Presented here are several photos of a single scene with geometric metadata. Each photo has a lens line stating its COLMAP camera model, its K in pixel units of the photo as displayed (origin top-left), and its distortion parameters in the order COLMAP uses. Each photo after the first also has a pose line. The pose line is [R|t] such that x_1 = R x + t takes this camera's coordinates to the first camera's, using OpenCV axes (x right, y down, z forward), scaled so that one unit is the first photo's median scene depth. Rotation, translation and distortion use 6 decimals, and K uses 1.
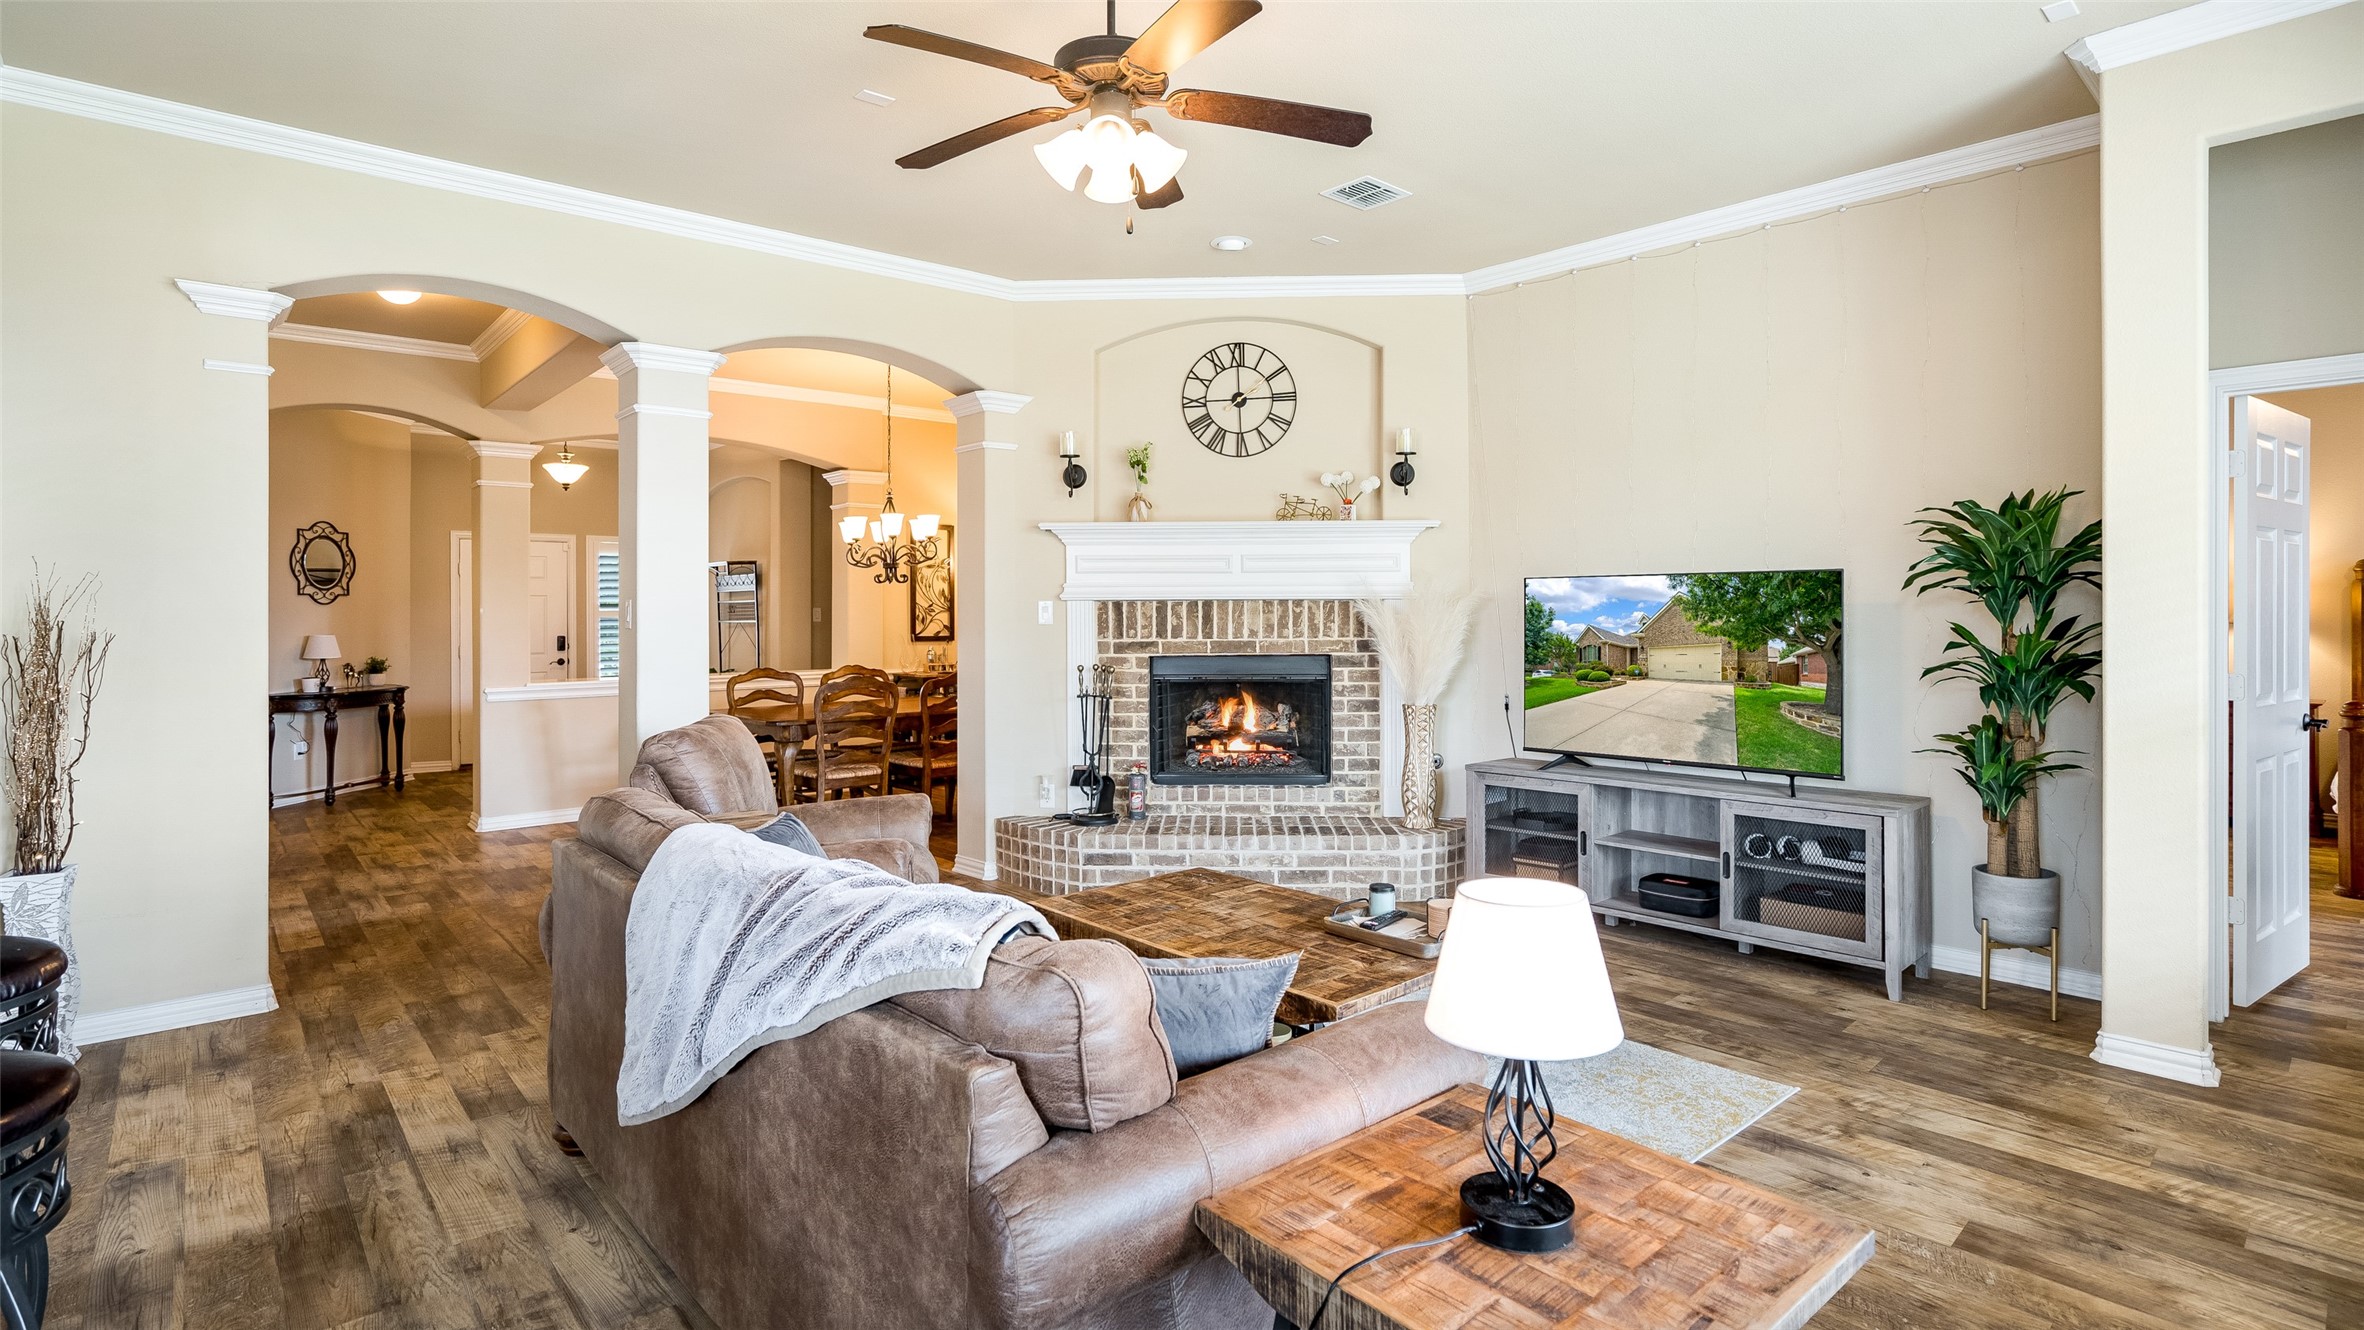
lens RADIAL K [[1136.5, 0, 1167.4], [0, 1136.5, 618.4], [0, 0, 1]] dist [-0.062099, 0.022816]
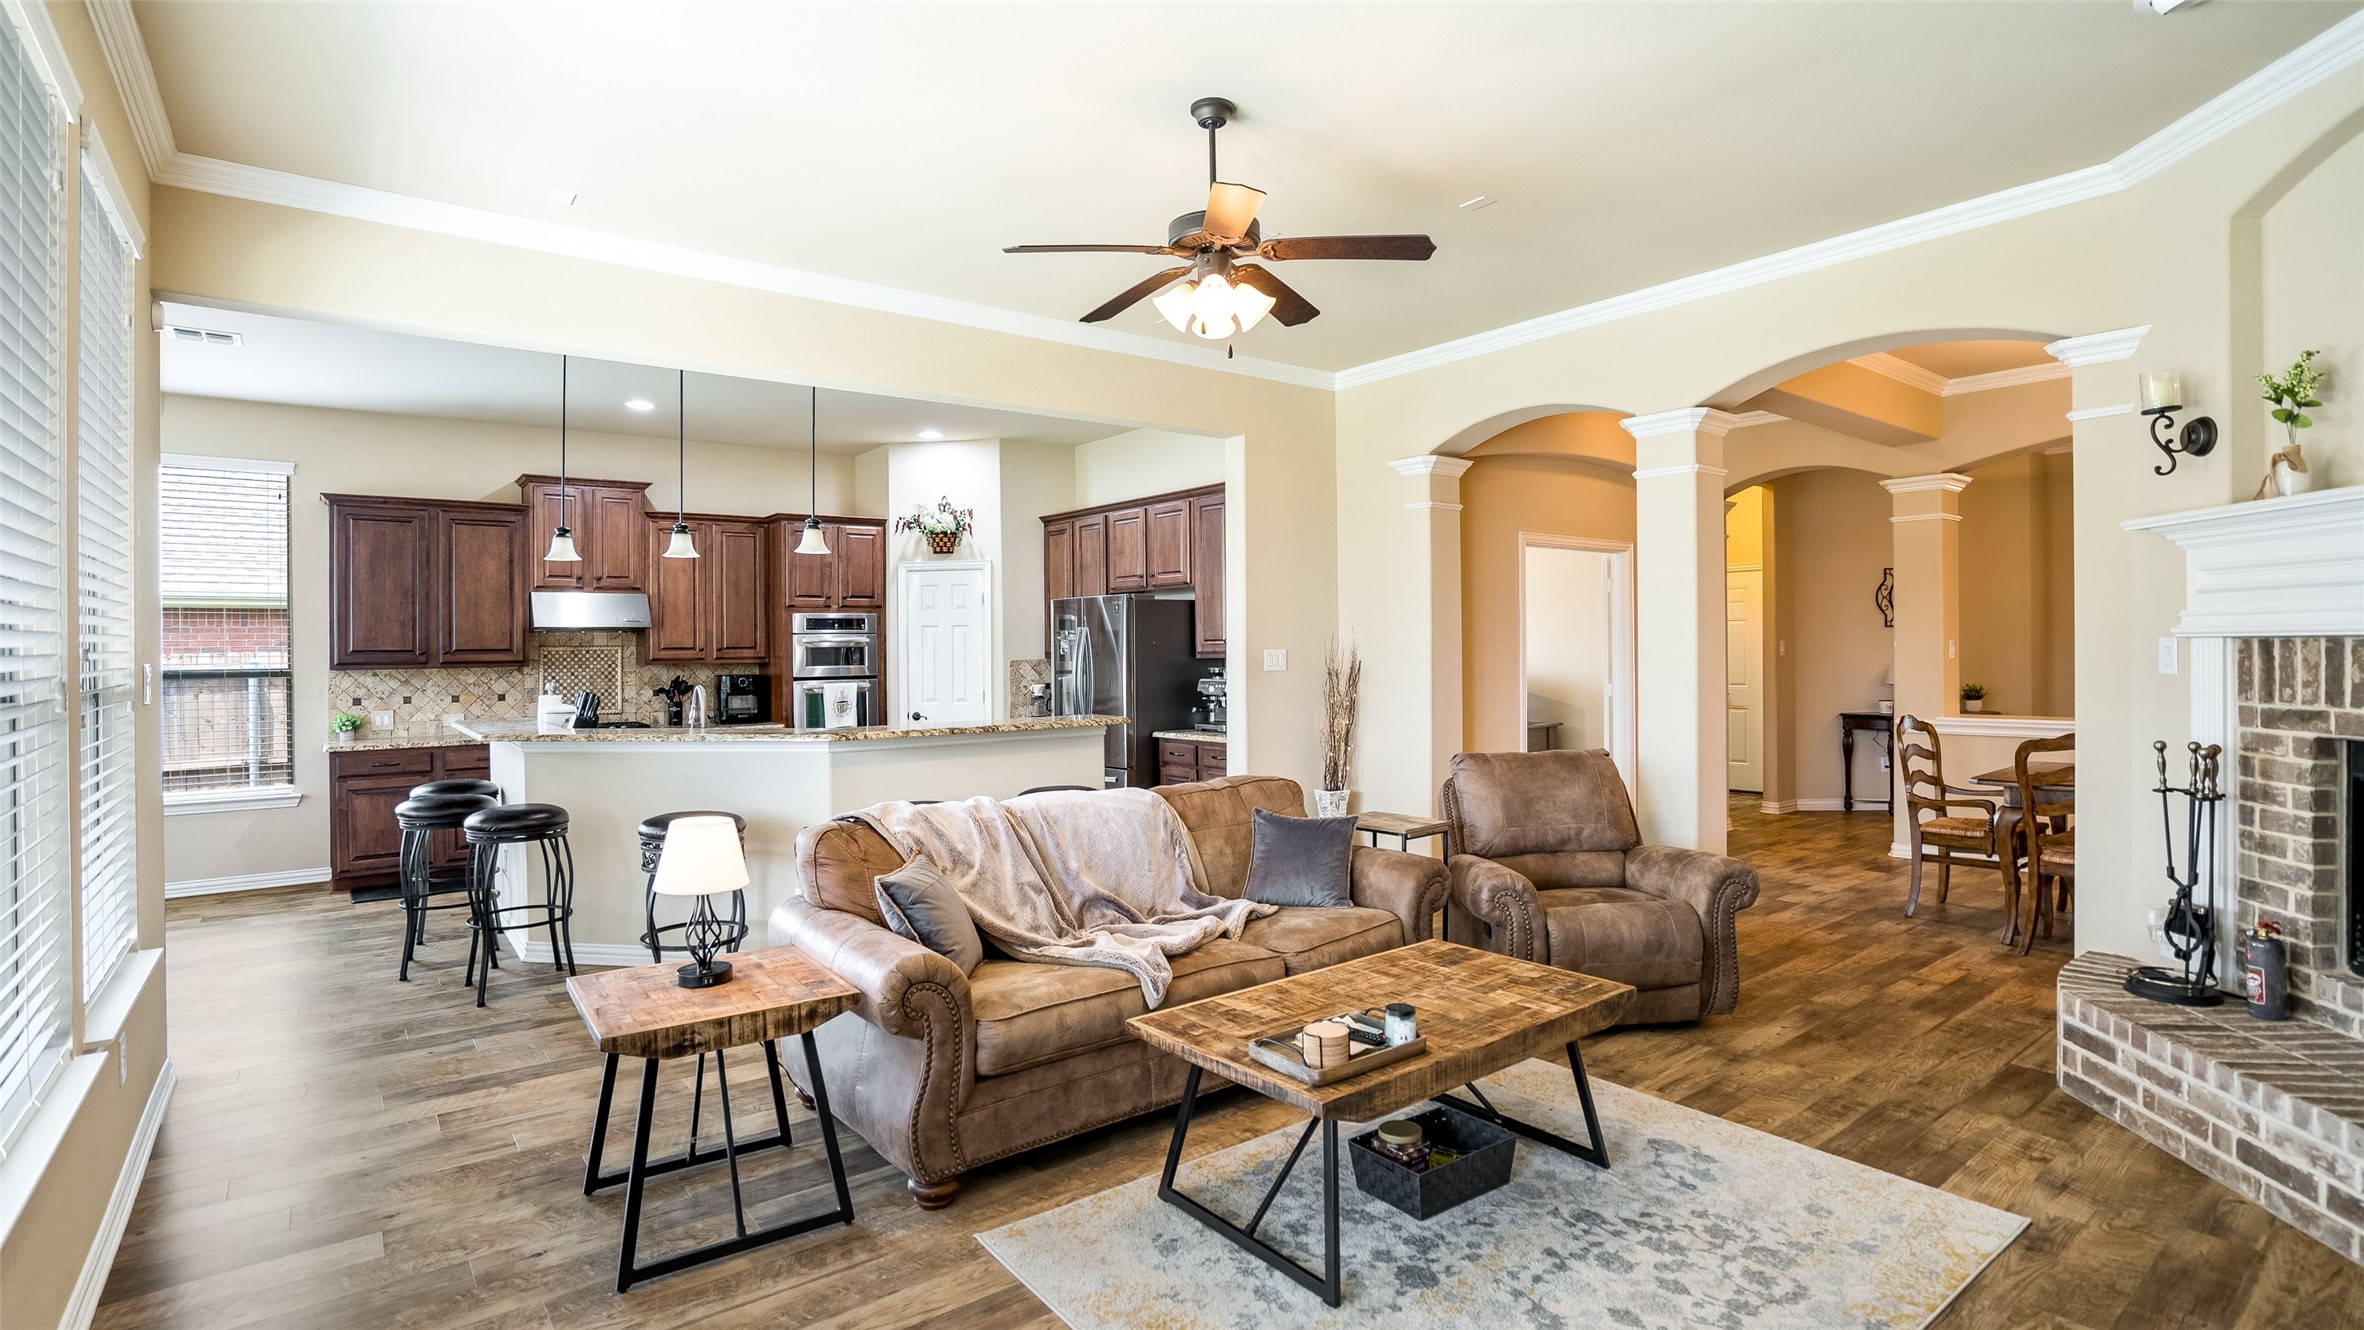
lens RADIAL K [[1133.2, 0, 1164.3], [0, 1133.2, 657.7], [0, 0, 1]] dist [-0.062151, 0.022921]
pose [[-0.069150, 0.015121, -0.997492, 0.555006], [0.010168, 0.999844, 0.014451, -0.018934], [0.997554, -0.009143, -0.069293, 0.479663]]
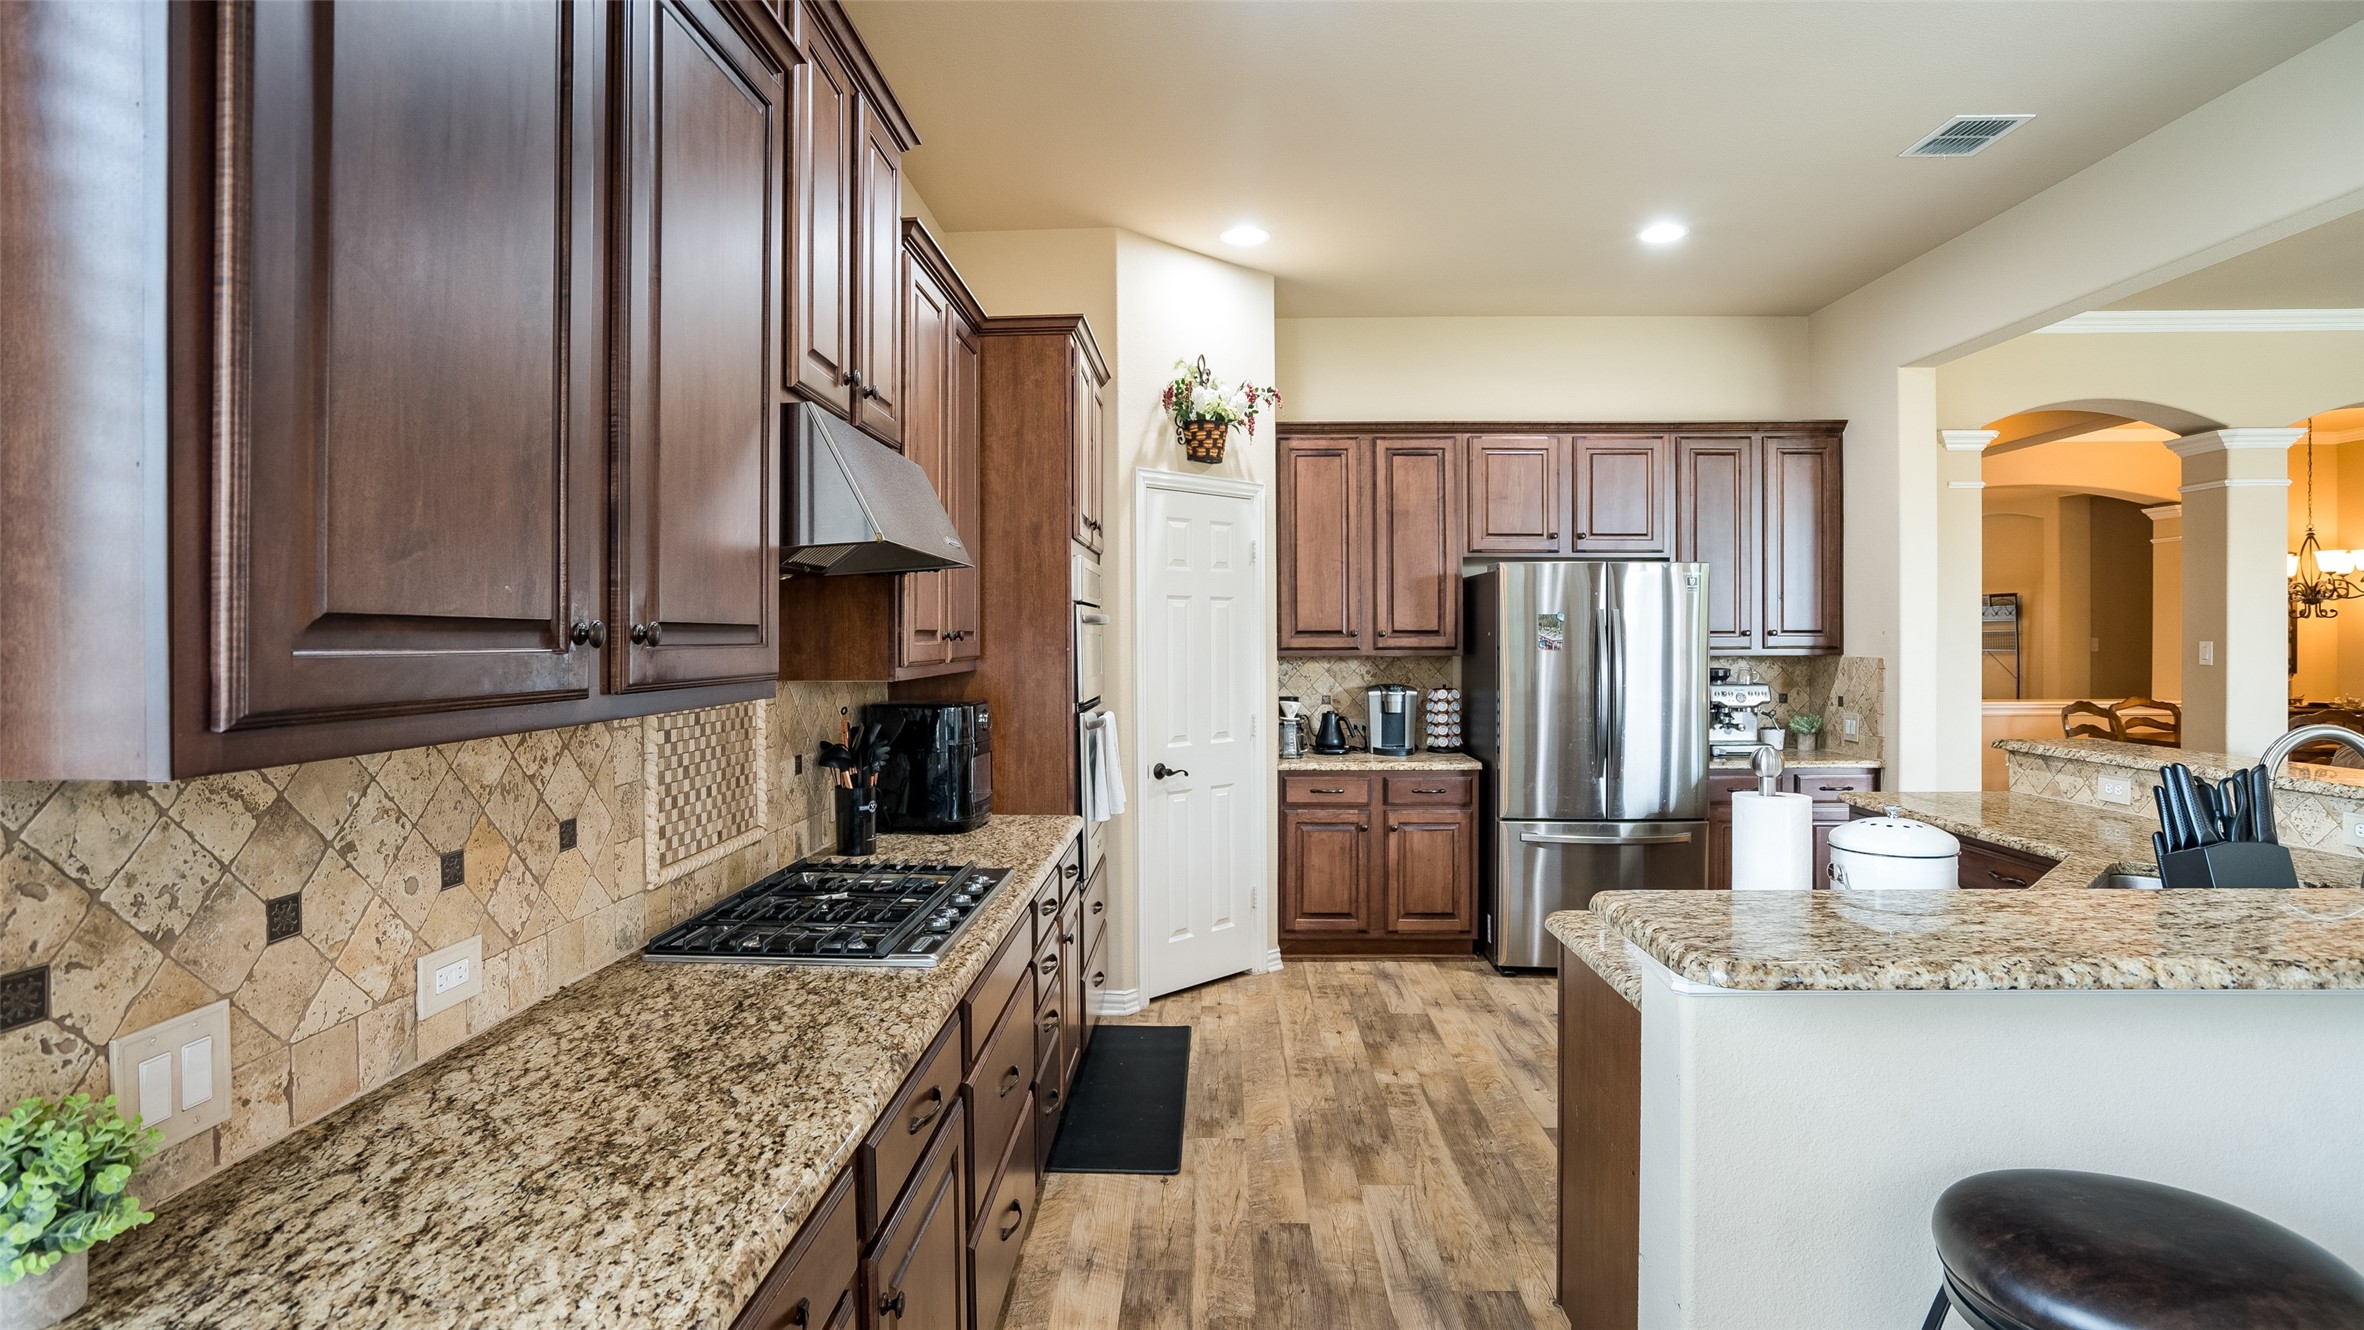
lens RADIAL K [[1133.2, 0, 1164.3], [0, 1133.2, 657.7], [0, 0, 1]] dist [-0.062151, 0.022921]
pose [[0.715211, 0.016250, -0.698720, -0.380018], [-0.003241, 0.999796, 0.019934, -0.015459], [0.698901, -0.011993, 0.715118, -0.506017]]
